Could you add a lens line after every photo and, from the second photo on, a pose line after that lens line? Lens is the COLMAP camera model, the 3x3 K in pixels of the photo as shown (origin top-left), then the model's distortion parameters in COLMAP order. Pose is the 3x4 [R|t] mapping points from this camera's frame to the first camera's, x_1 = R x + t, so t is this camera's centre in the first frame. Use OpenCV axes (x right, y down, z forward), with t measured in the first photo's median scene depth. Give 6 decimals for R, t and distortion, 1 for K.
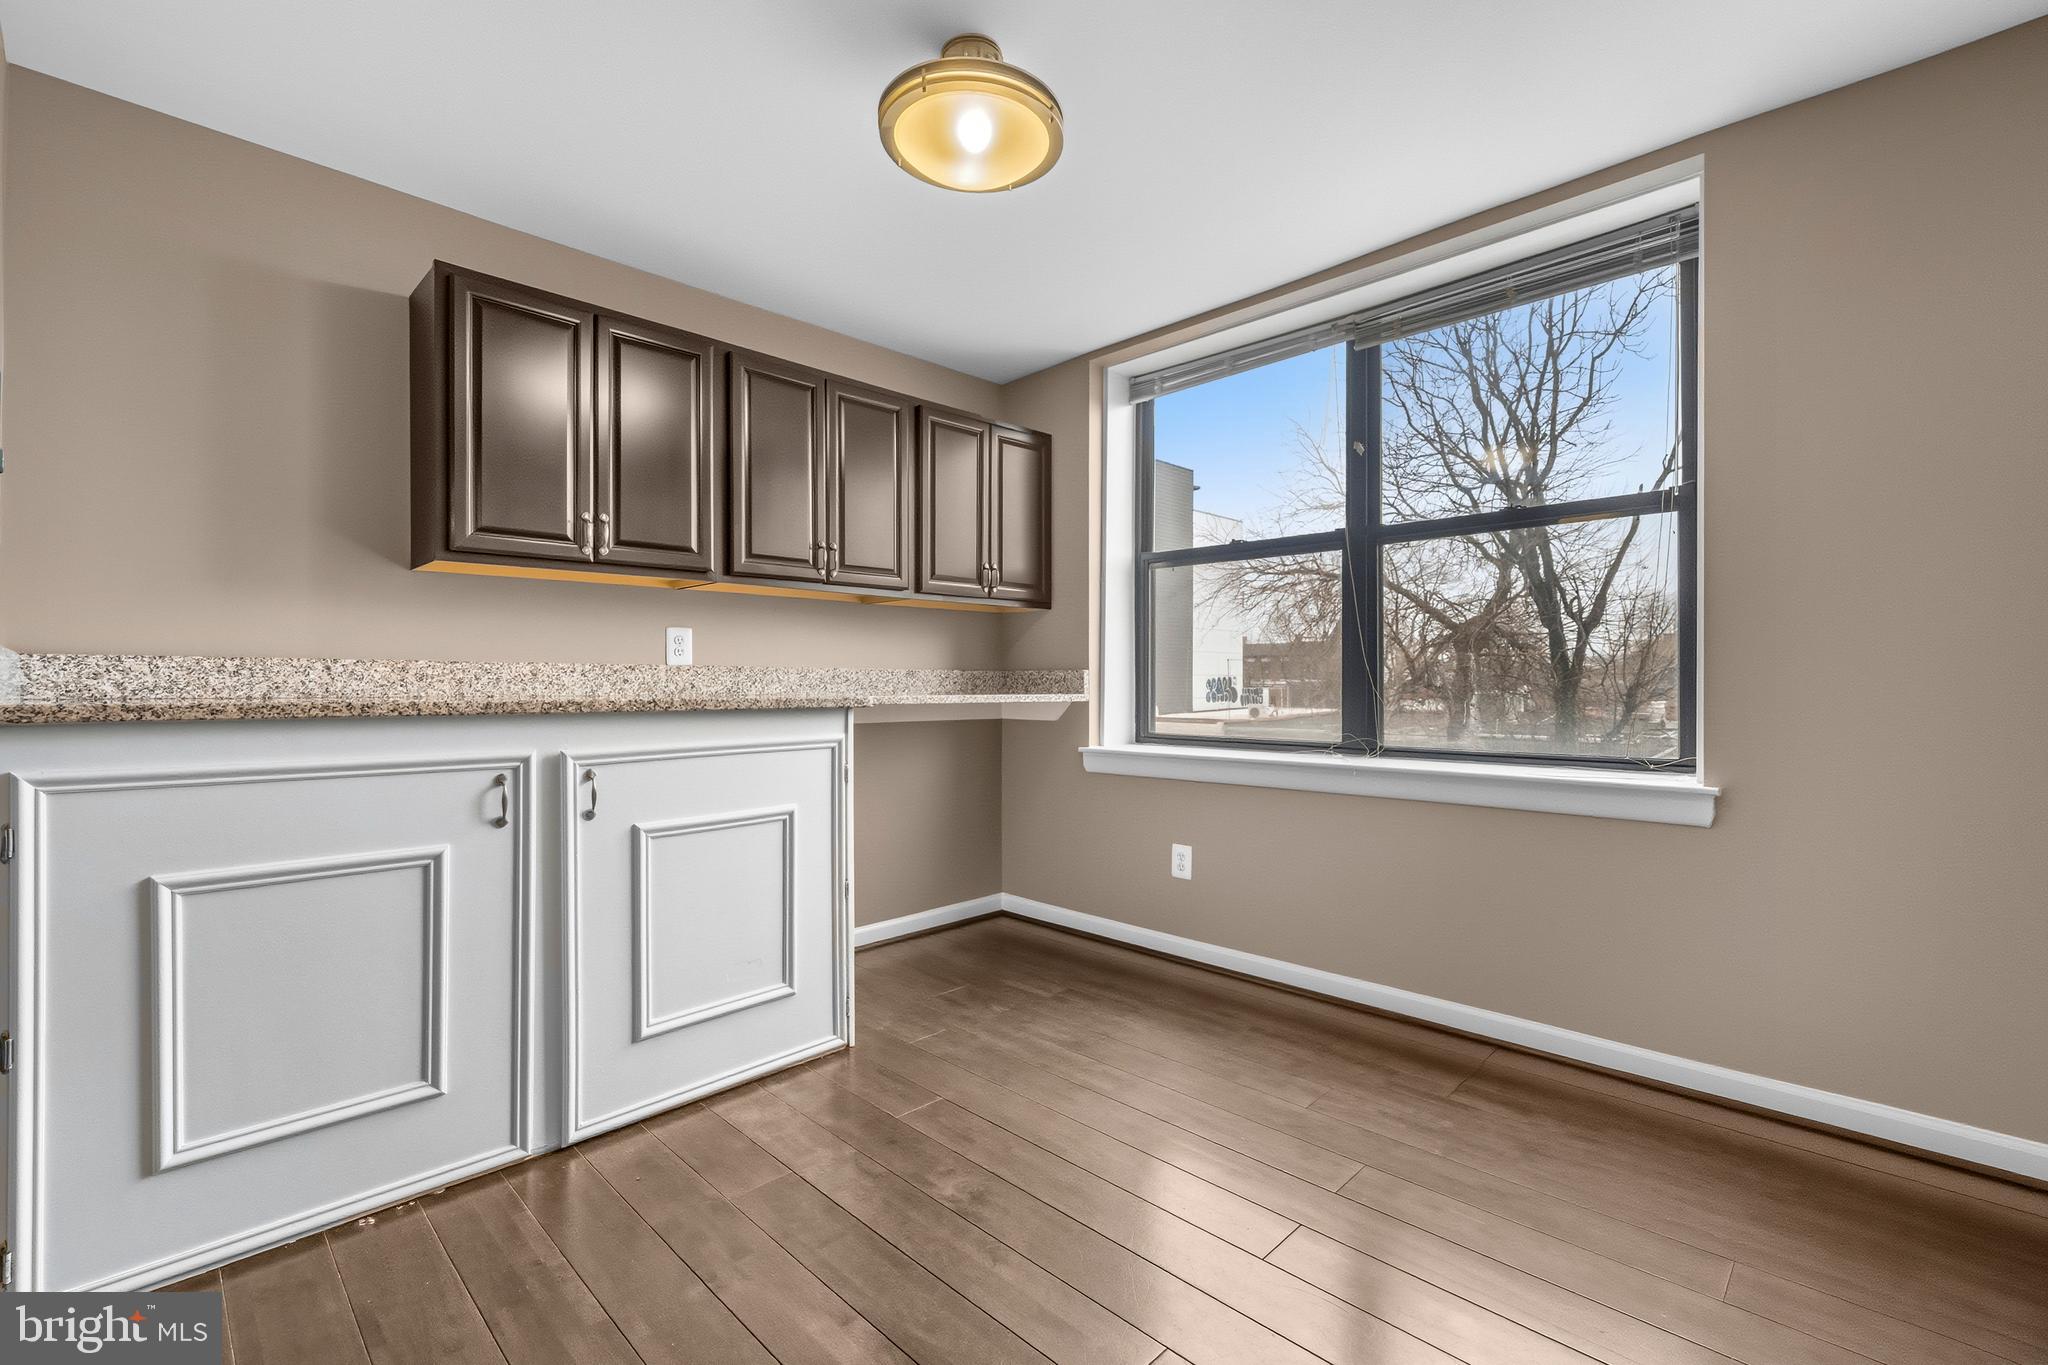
lens RADIAL K [[863.3, 0, 1024.2], [0, 863.3, 693.1], [0, 0, 1]] dist [-0.000105, -0.000010]
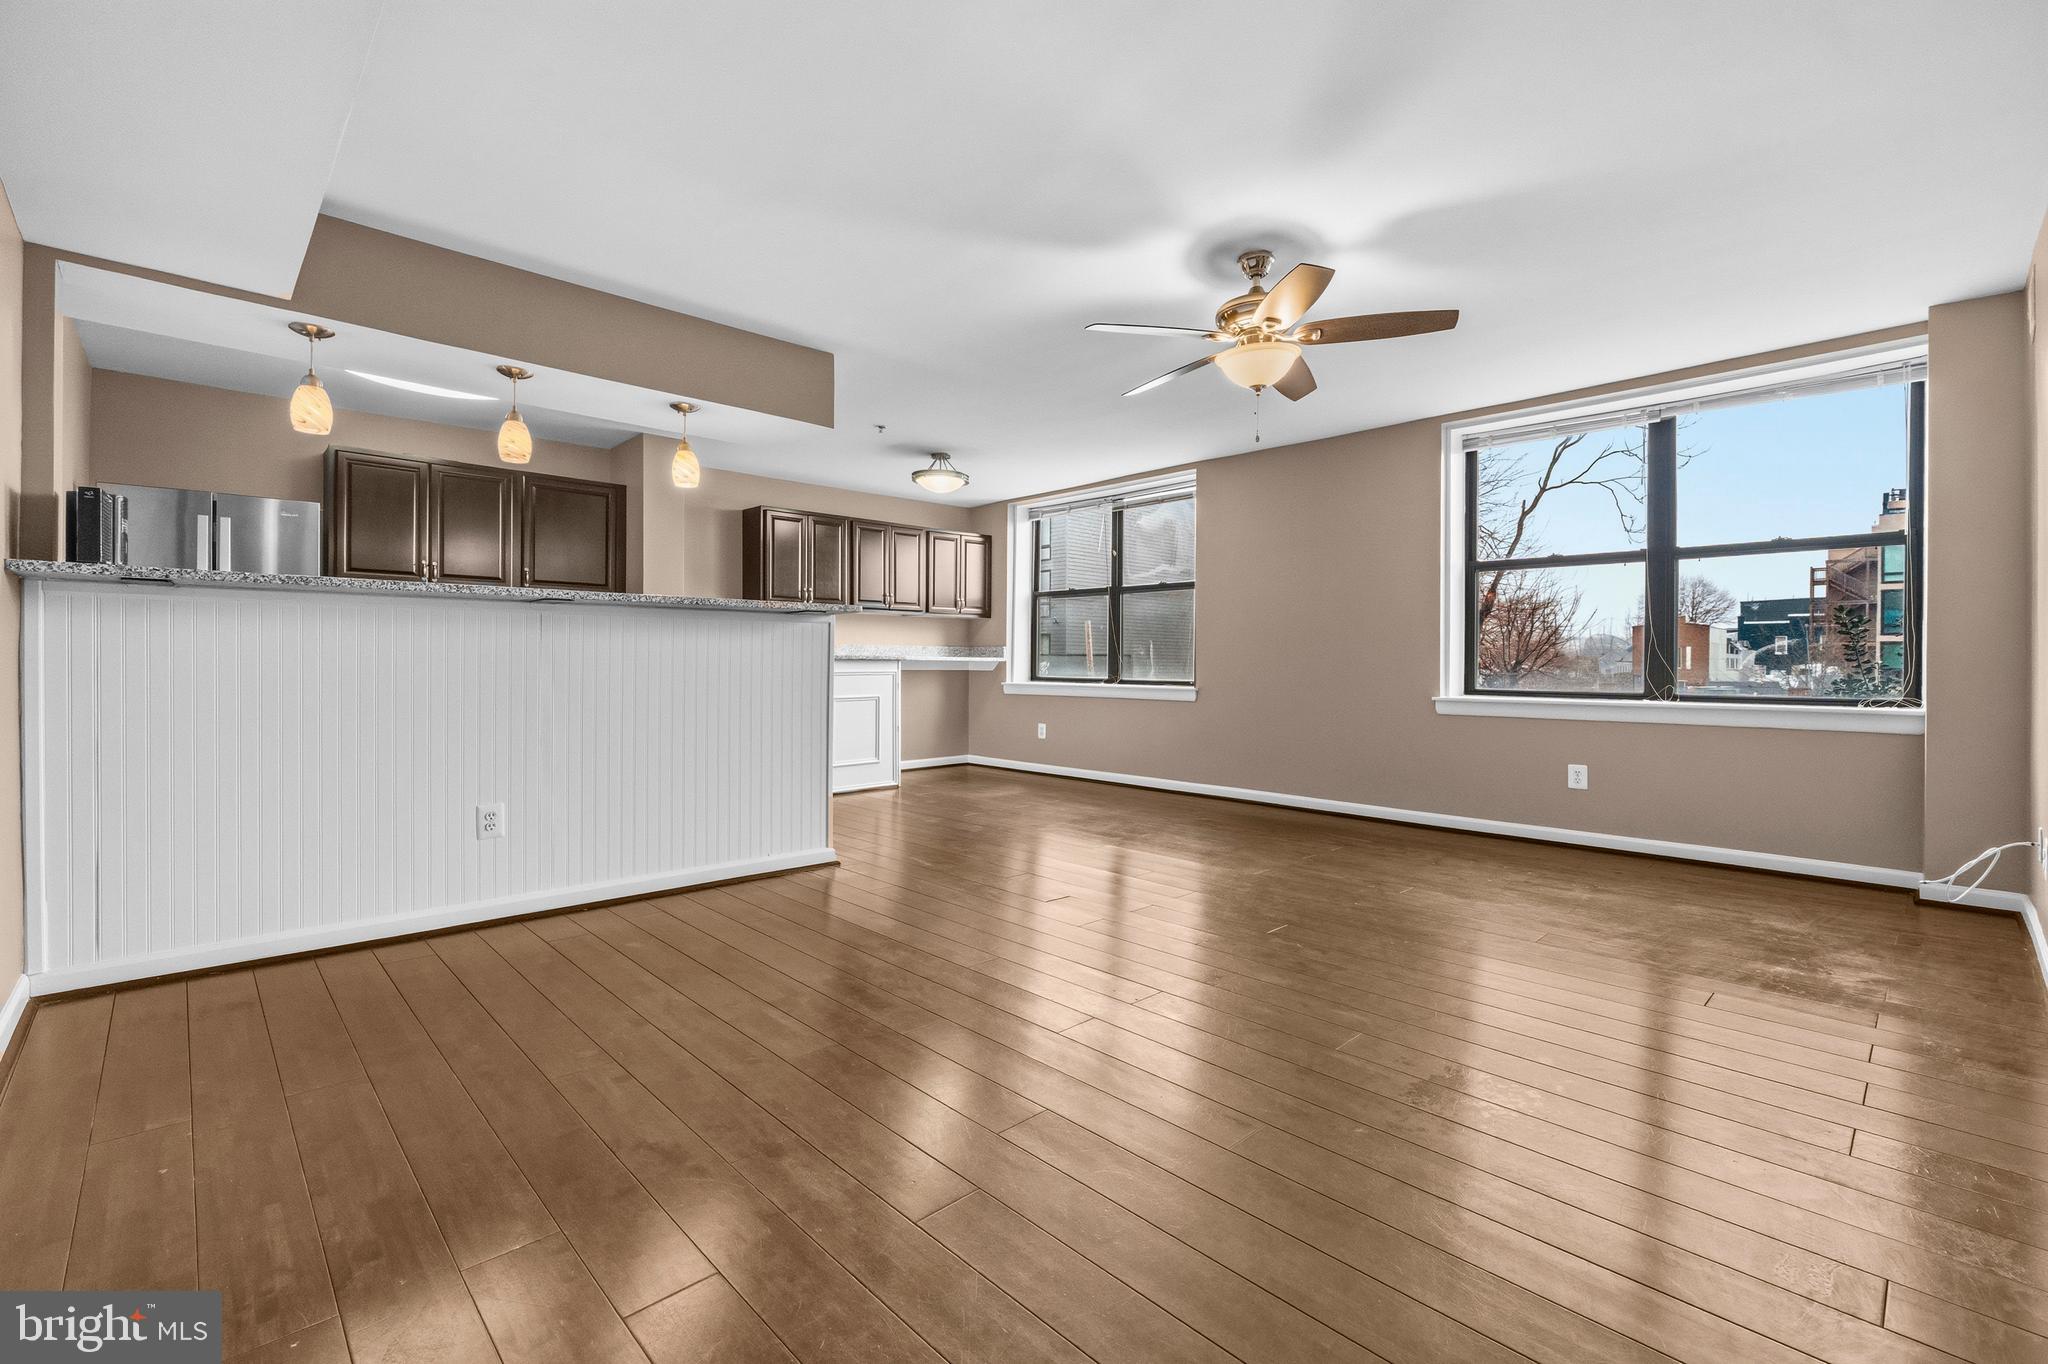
lens RADIAL K [[906.6, 0, 1024.0], [0, 906.6, 682.0], [0, 0, 1]] dist [-0.001514, -0.000187]
pose [[0.999191, 0.007323, -0.039552, 0.208774], [-0.006911, 0.999920, 0.010556, 0.037528], [0.039626, -0.010274, 0.999162, -1.270893]]
